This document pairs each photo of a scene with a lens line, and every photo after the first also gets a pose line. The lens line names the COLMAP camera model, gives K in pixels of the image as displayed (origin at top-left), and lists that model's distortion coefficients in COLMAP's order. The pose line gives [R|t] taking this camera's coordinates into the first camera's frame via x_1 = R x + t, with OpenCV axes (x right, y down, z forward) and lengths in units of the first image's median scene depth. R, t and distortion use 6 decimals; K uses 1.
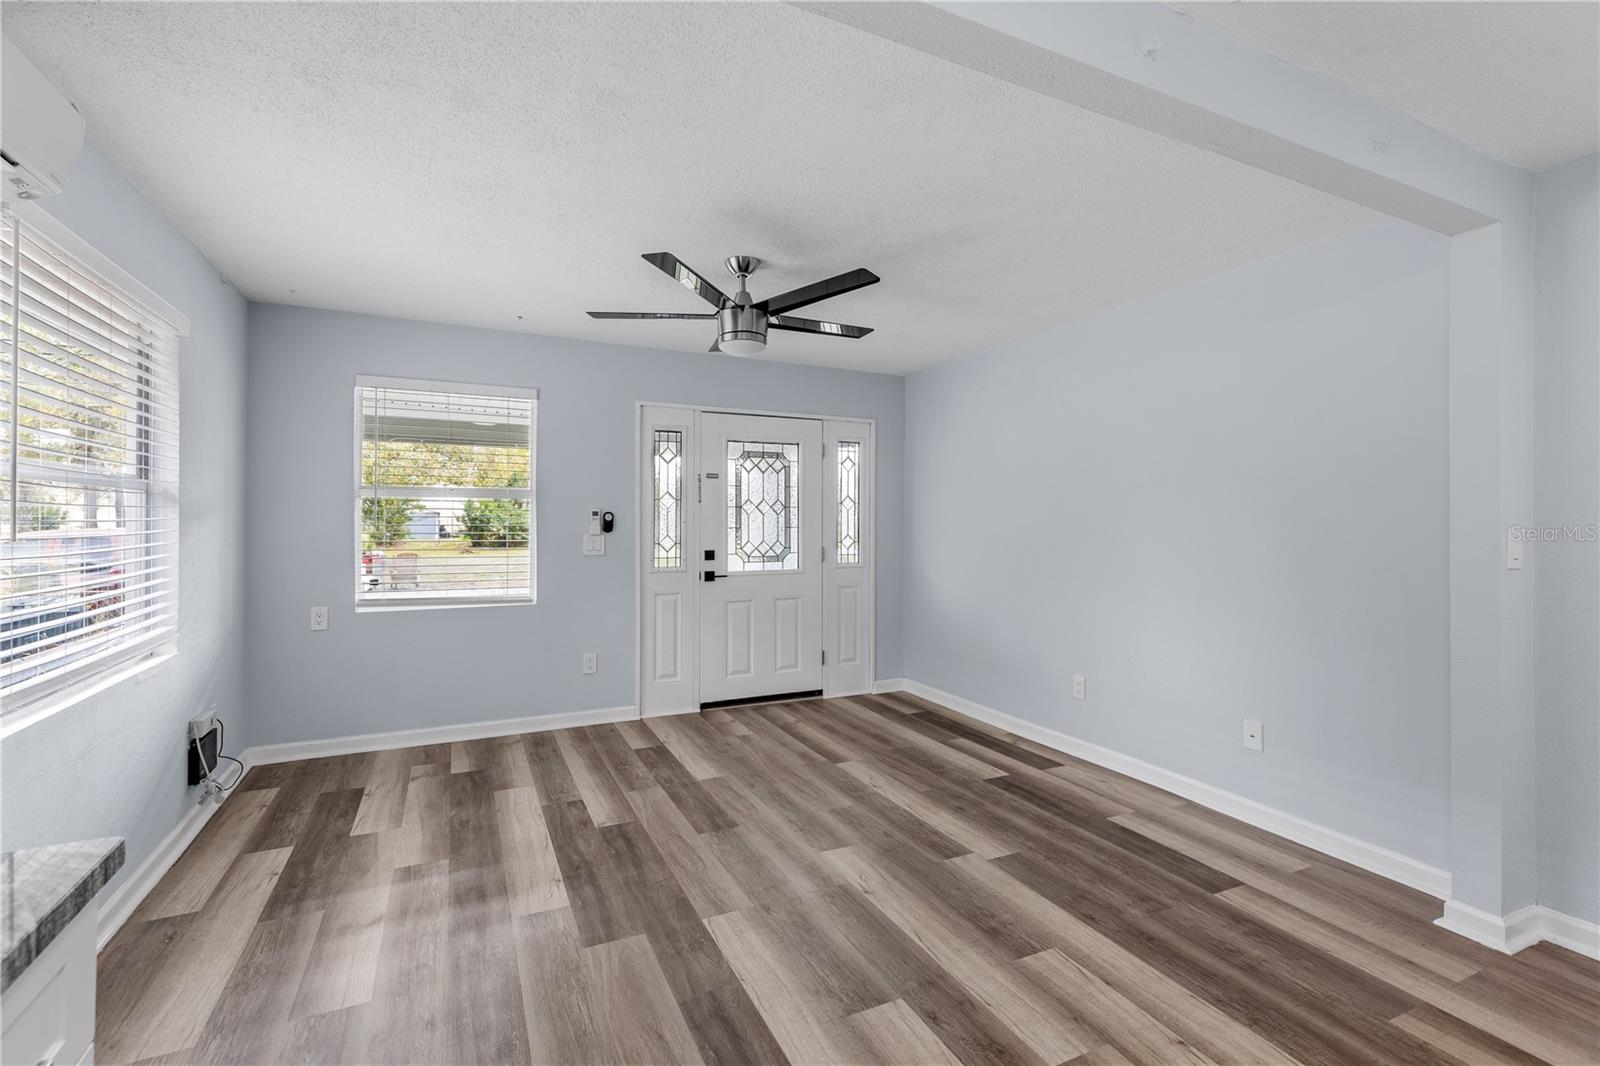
lens RADIAL K [[723.9, 0, 820.6], [0, 723.9, 518.6], [0, 0, 1]] dist [0.002259, 0.000681]
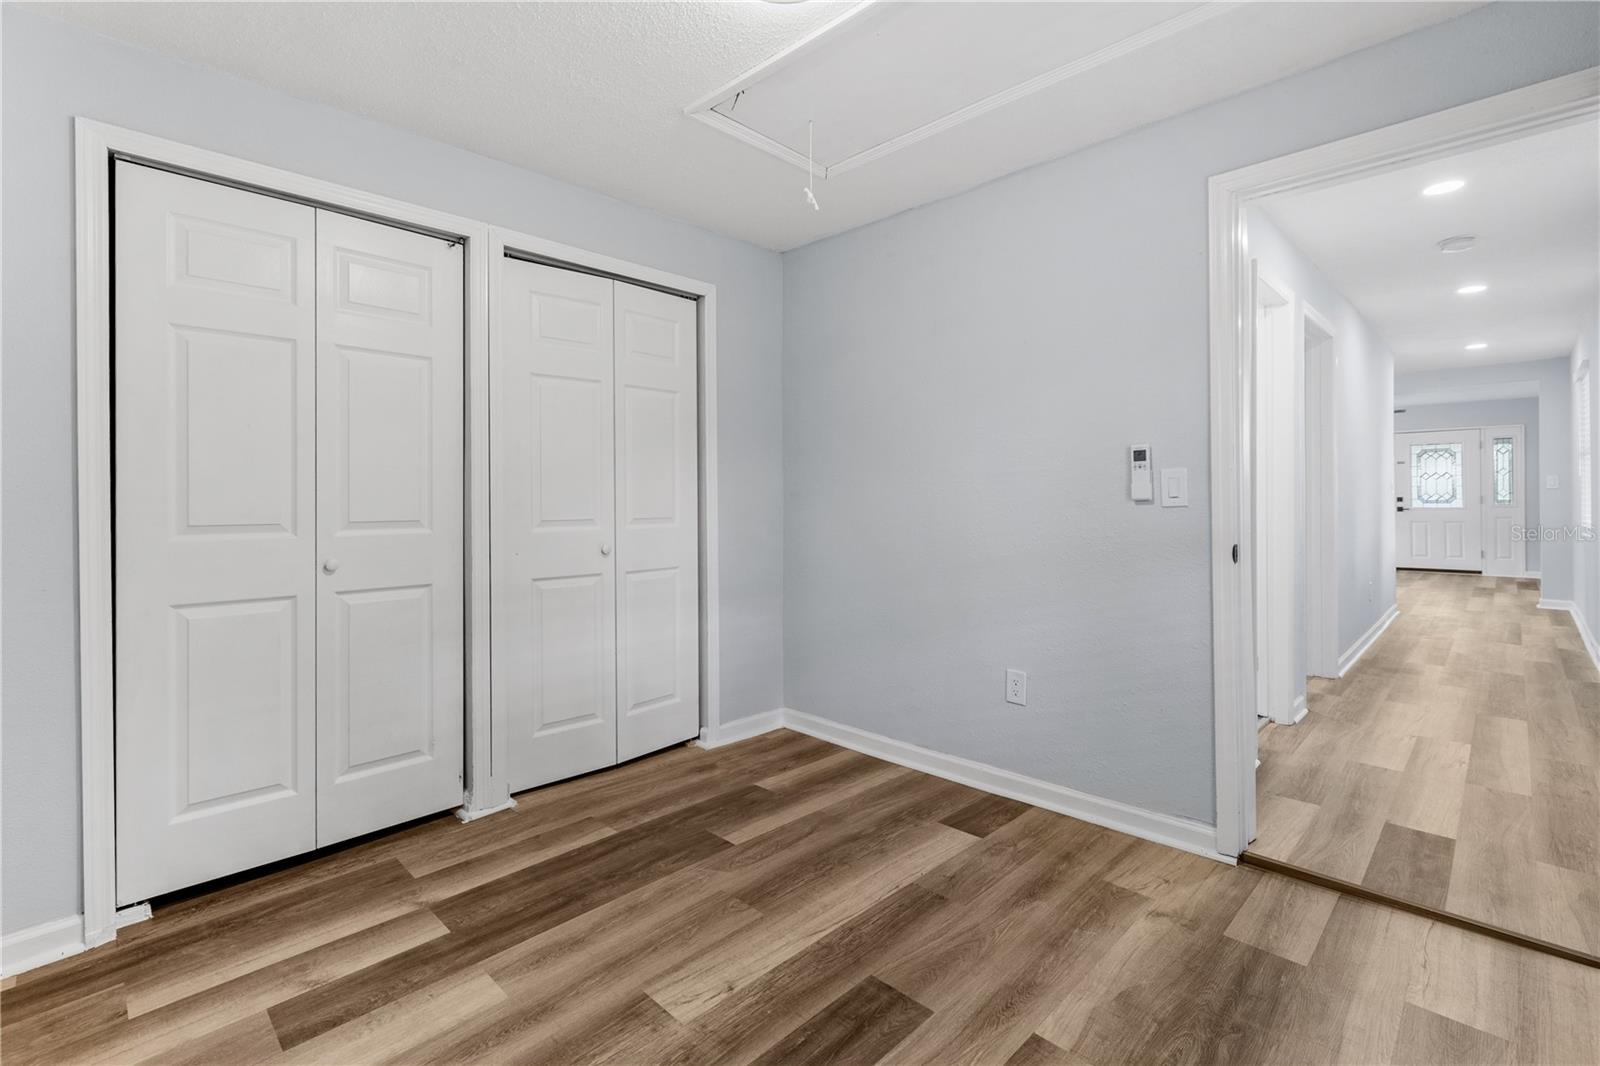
lens RADIAL K [[723.9, 0, 805.4], [0, 723.9, 498.7], [0, 0, 1]] dist [0.002259, 0.000681]
pose [[0.324365, -0.013763, -0.945832, 1.849499], [0.004896, 0.999905, -0.012871, 0.094423], [0.945919, -0.000456, 0.324401, -1.939985]]
